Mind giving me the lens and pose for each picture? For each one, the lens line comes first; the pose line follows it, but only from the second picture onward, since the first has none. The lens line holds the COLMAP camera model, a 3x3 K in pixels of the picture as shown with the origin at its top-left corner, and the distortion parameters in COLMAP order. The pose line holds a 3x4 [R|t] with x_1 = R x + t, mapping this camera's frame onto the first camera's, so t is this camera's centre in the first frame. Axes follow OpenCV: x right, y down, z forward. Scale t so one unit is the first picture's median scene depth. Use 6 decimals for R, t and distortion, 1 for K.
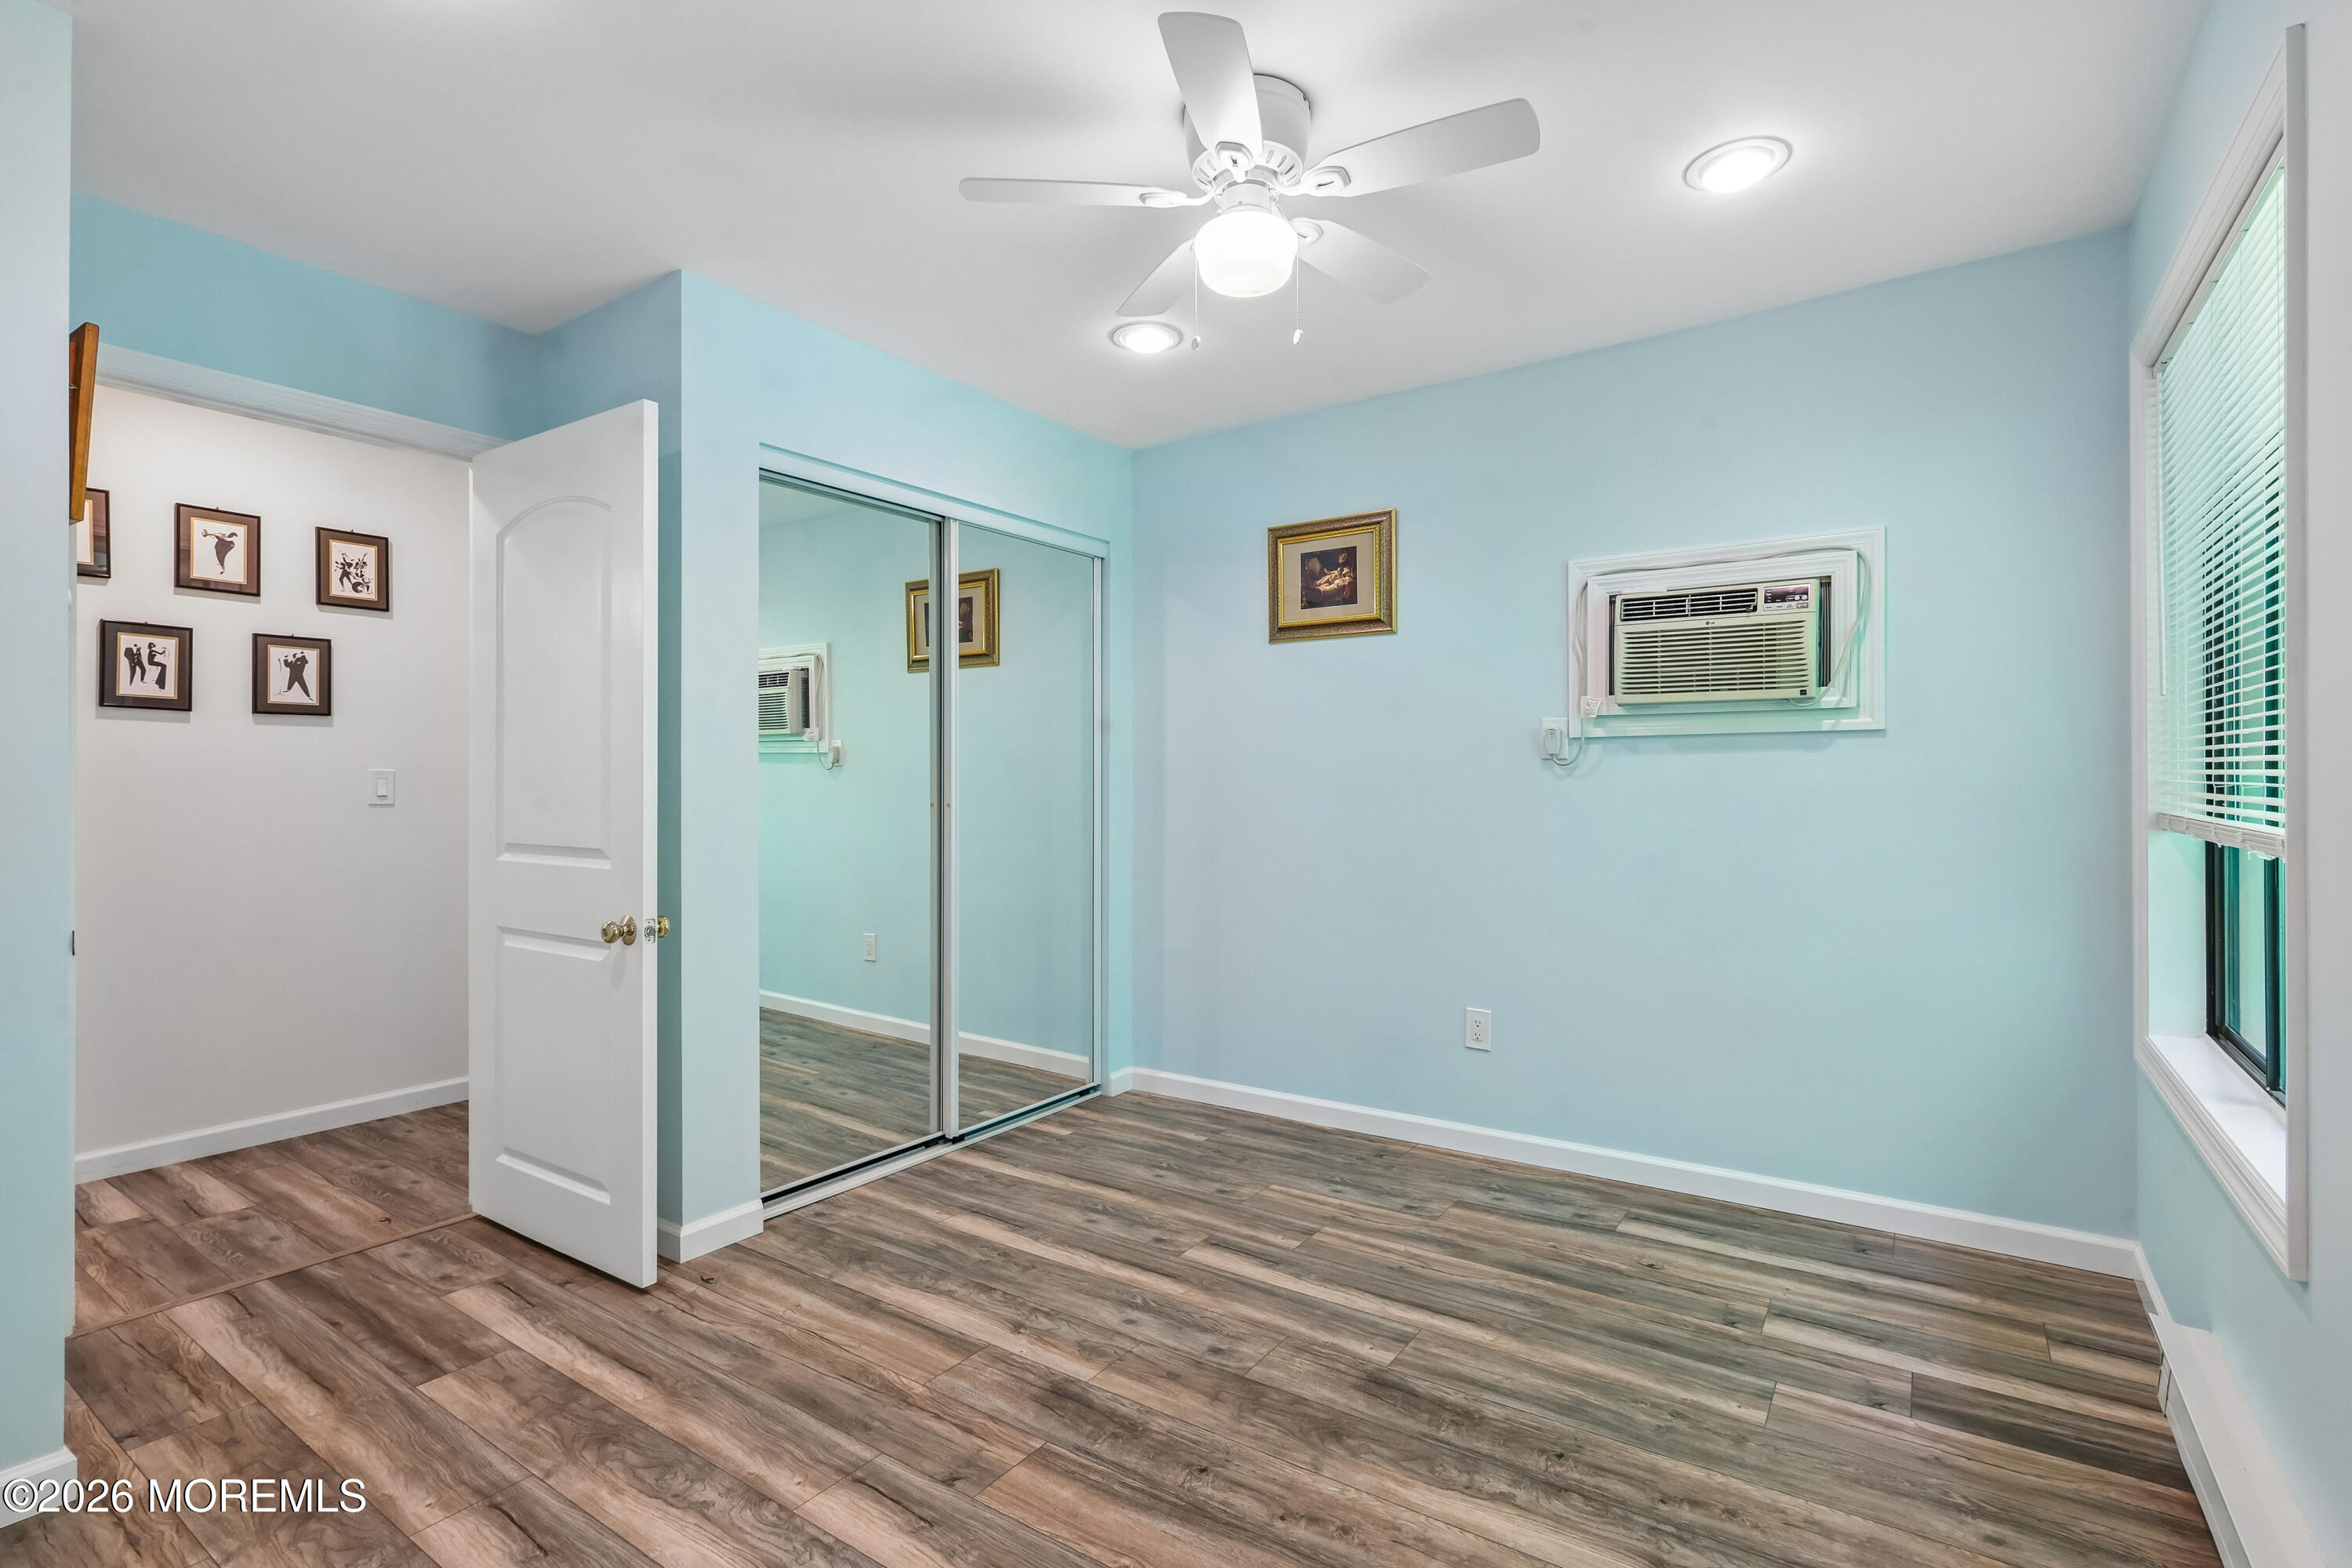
lens RADIAL K [[1106.7, 0, 1165.2], [0, 1106.7, 793.3], [0, 0, 1]] dist [-0.002002, 0.001225]
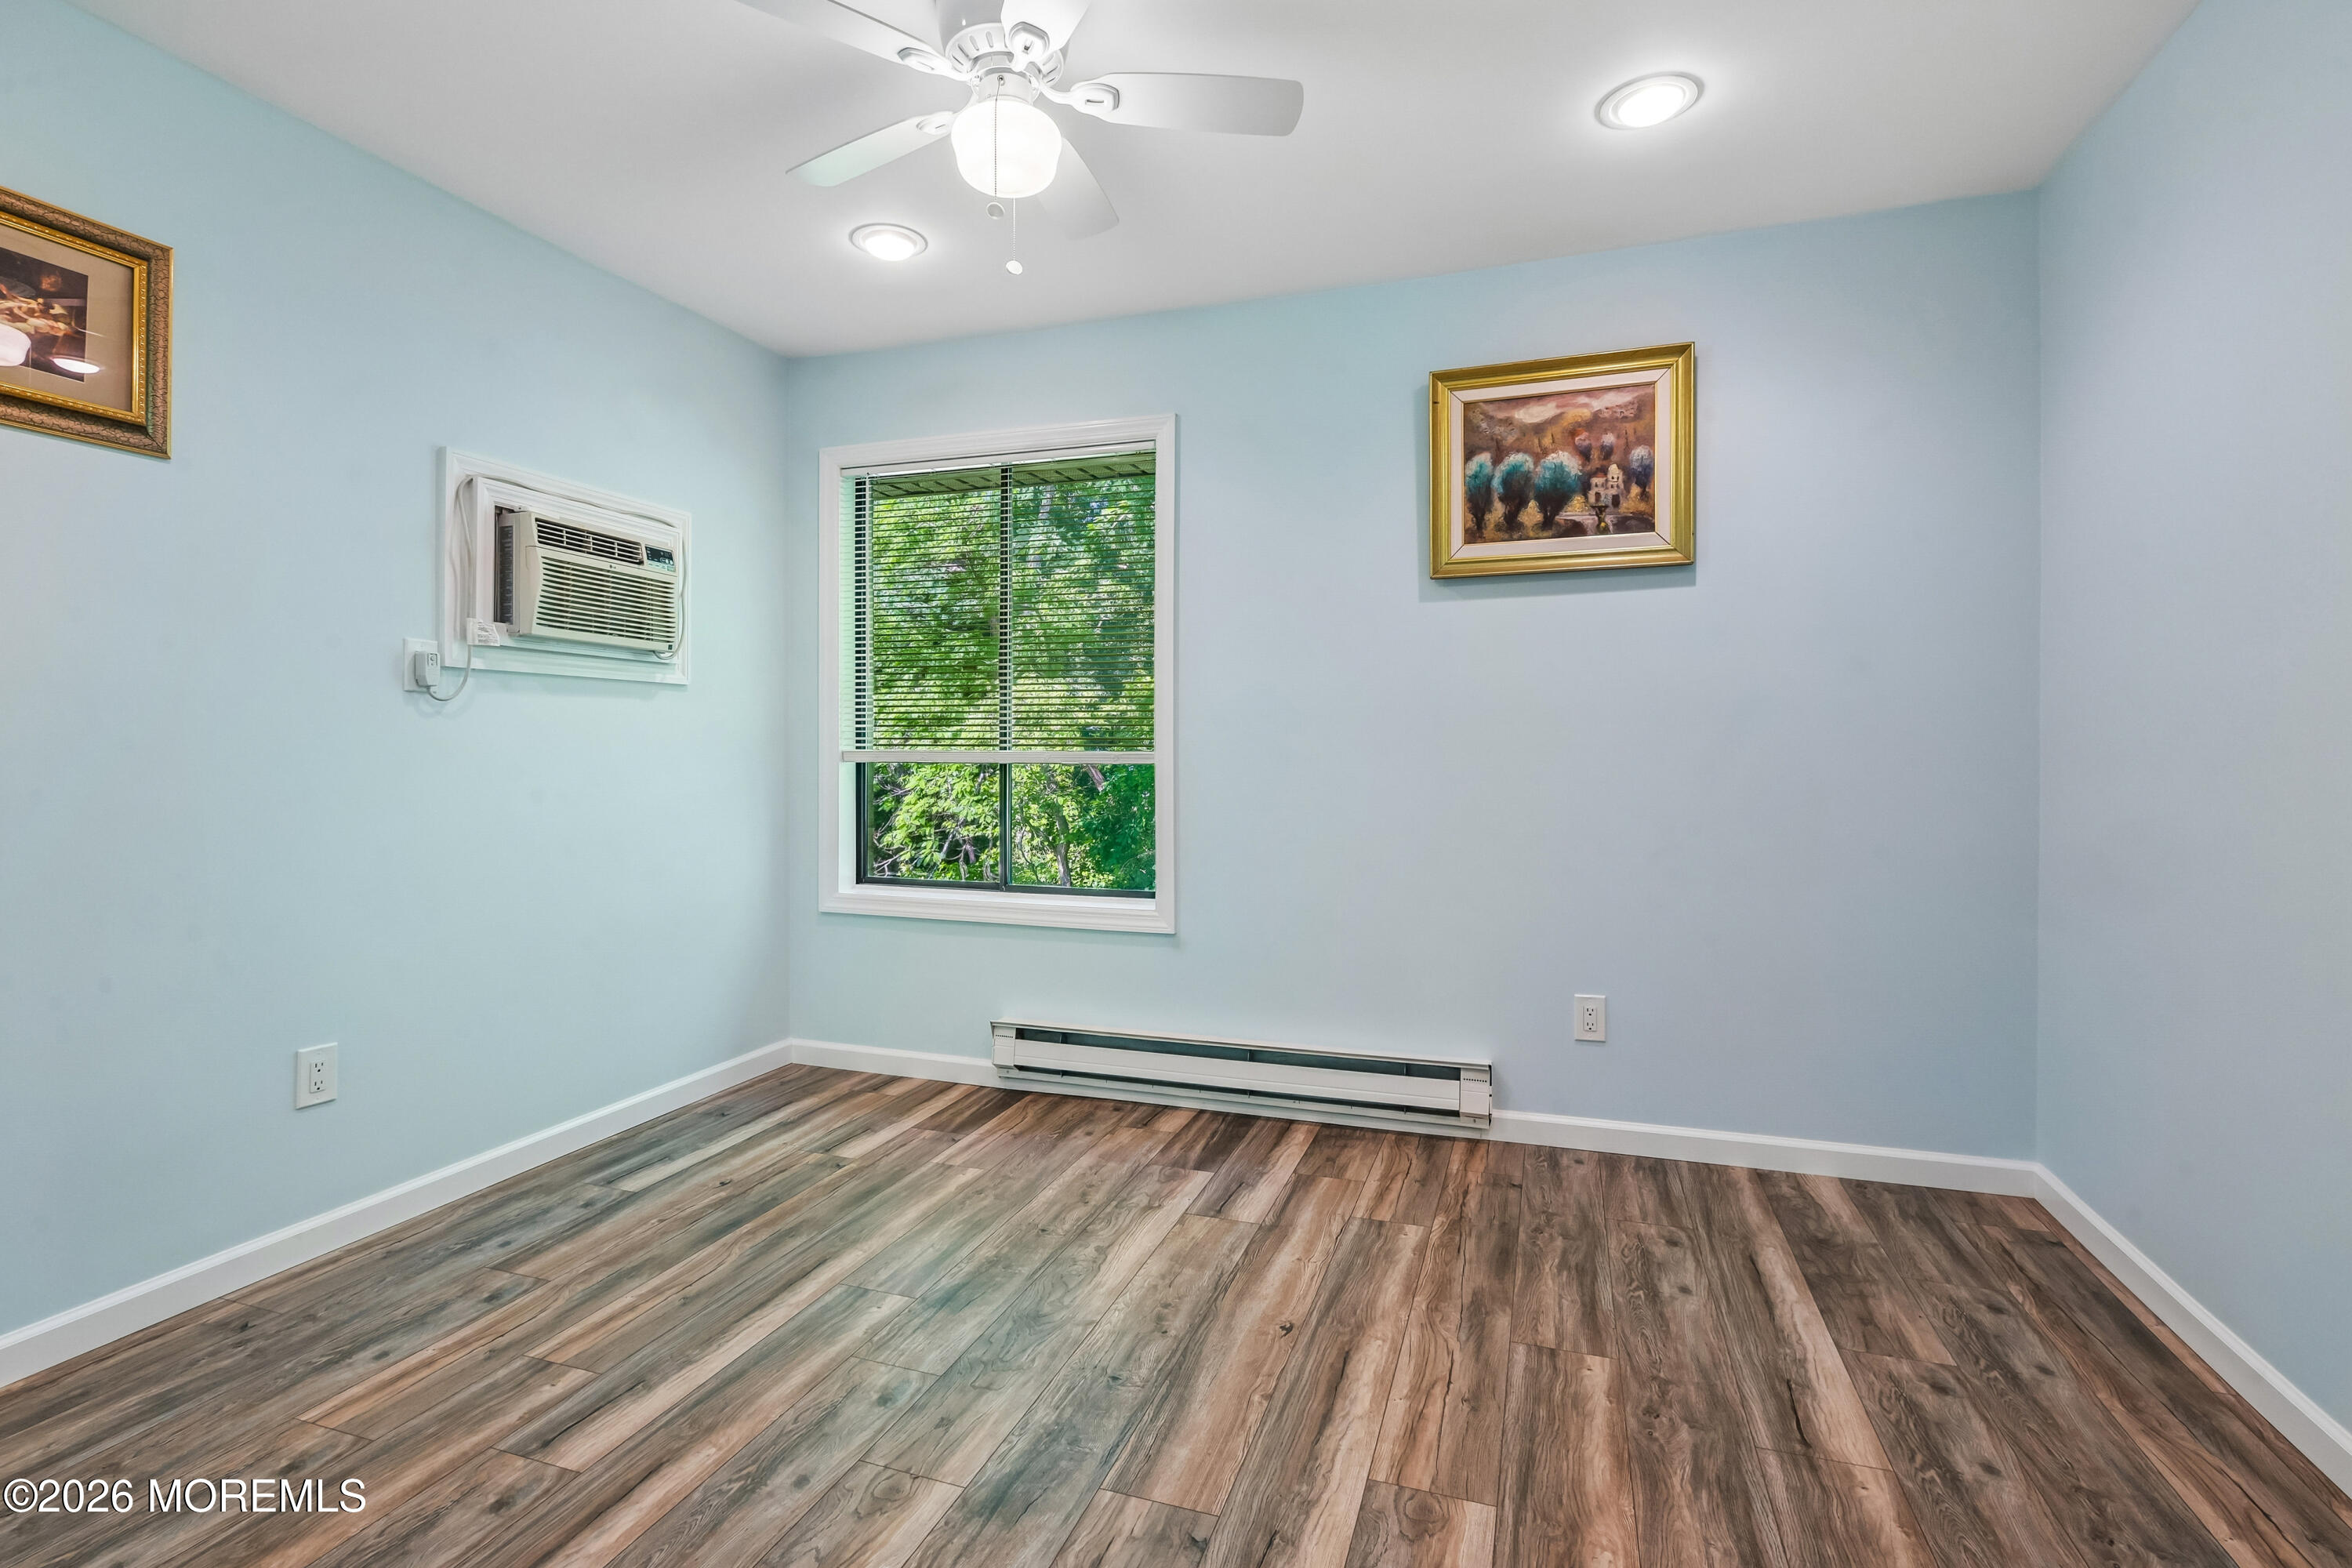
lens RADIAL K [[1106.7, 0, 1178.9], [0, 1106.7, 791.7], [0, 0, 1]] dist [-0.002002, 0.001225]
pose [[-0.283100, -0.028338, 0.958672, -0.661865], [0.010333, 0.999415, 0.032594, 0.023831], [-0.959035, 0.019134, -0.282642, 0.849362]]
